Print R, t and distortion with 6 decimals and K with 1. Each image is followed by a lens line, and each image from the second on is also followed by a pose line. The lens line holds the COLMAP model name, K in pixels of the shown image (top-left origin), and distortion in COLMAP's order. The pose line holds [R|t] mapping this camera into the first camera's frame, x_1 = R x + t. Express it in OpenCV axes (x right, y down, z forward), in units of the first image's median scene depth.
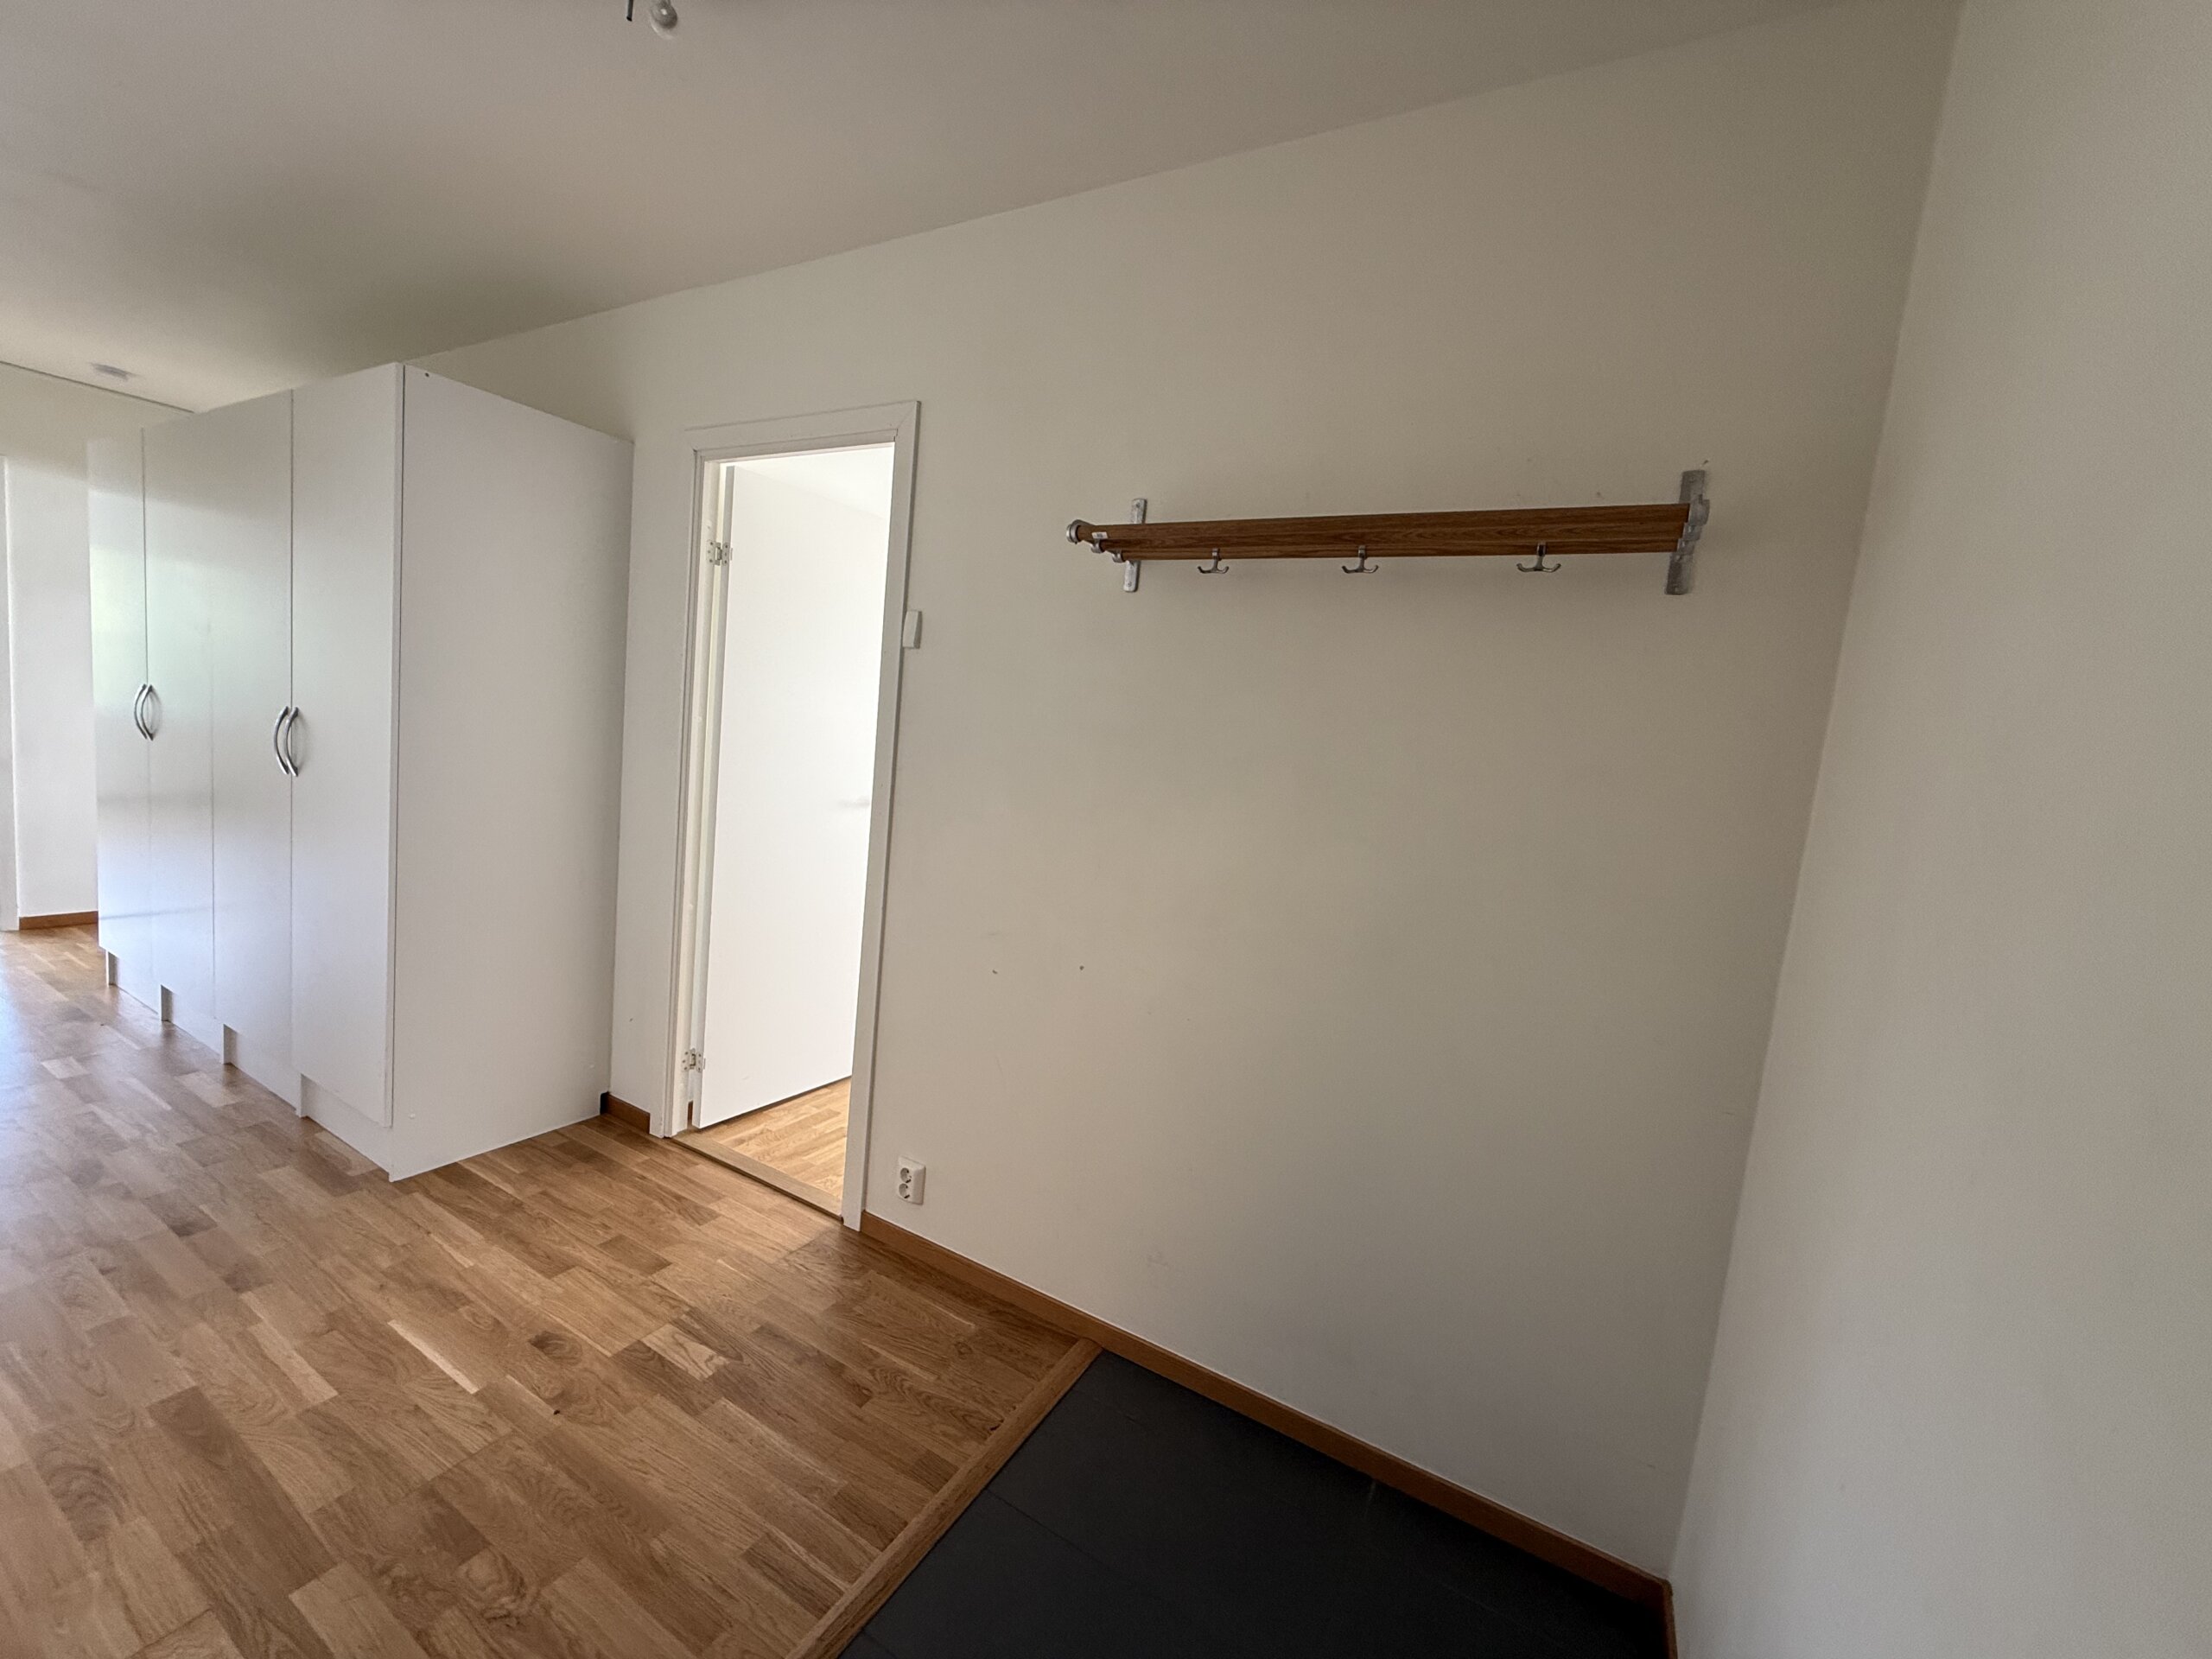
lens RADIAL K [[882.0, 0, 1098.0], [0, 882.0, 825.6], [0, 0, 1]] dist [0.001525, 0.000063]
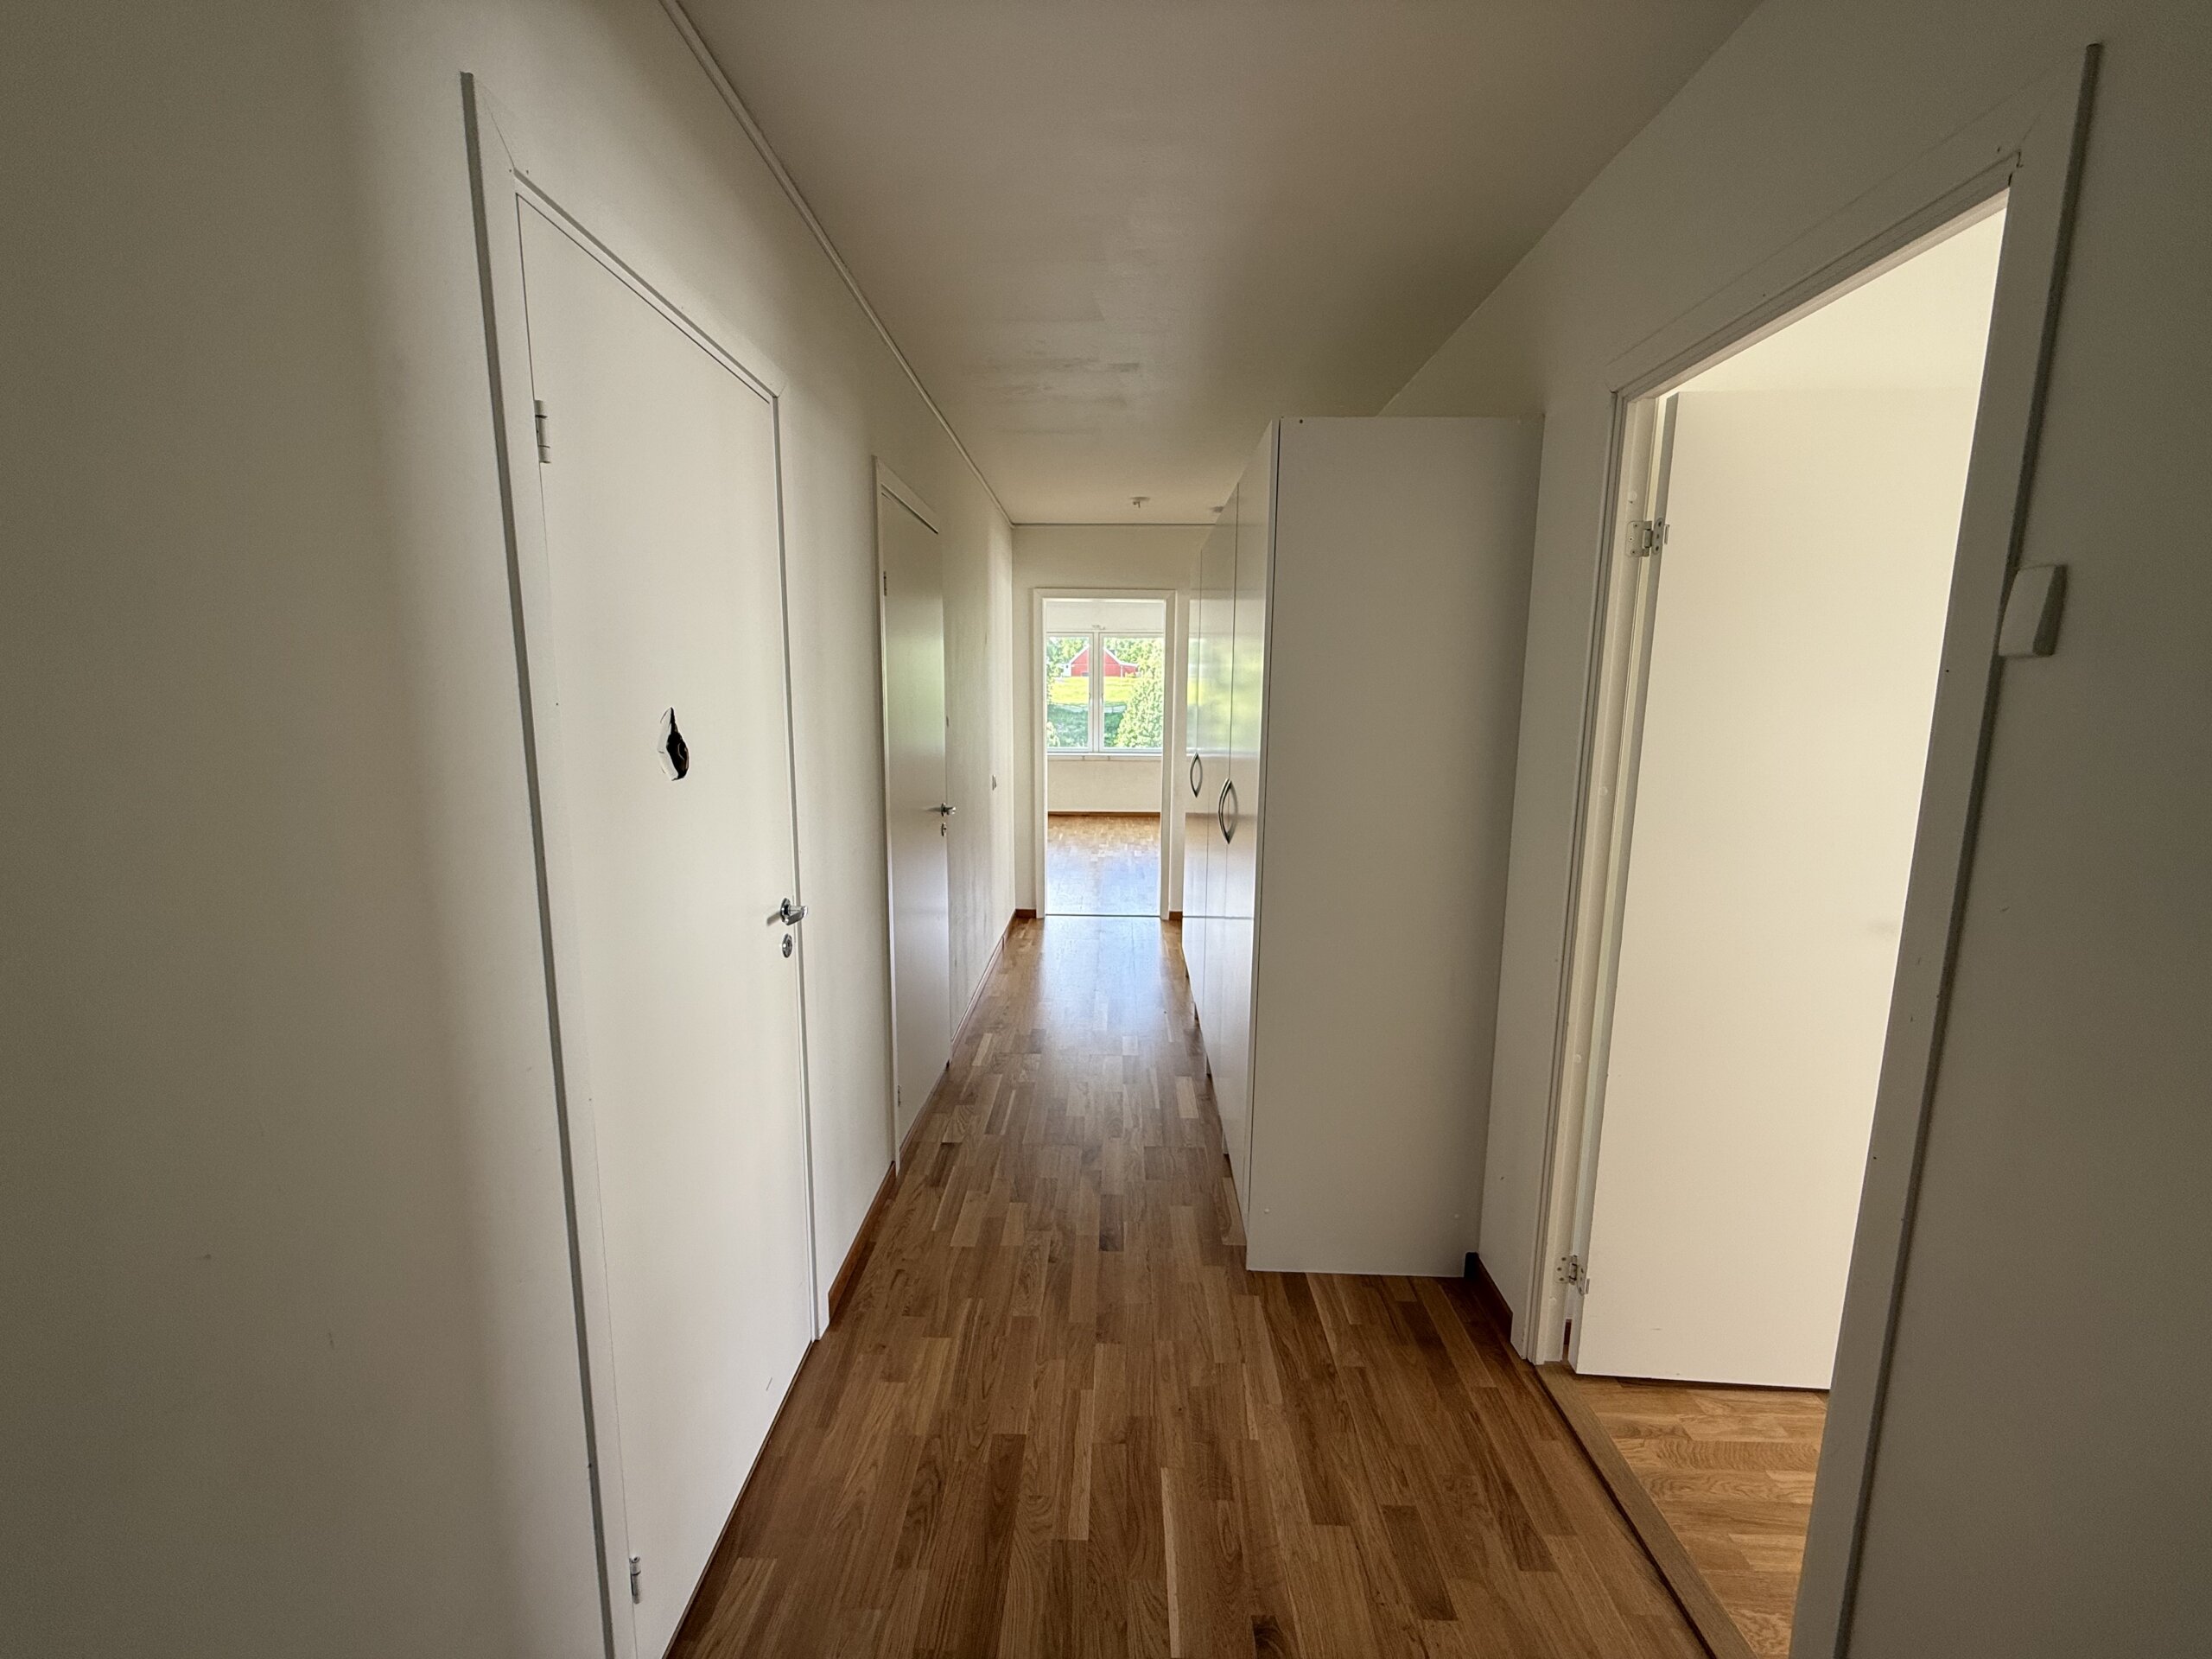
lens RADIAL K [[877.0, 0, 1099.4], [0, 877.0, 828.9], [0, 0, 1]] dist [-0.000306, -0.000249]
pose [[0.472994, 0.043679, -0.879982, -0.044890], [-0.053070, 0.998369, 0.021030, -0.094394], [0.879466, 0.036753, 0.474541, 0.377409]]
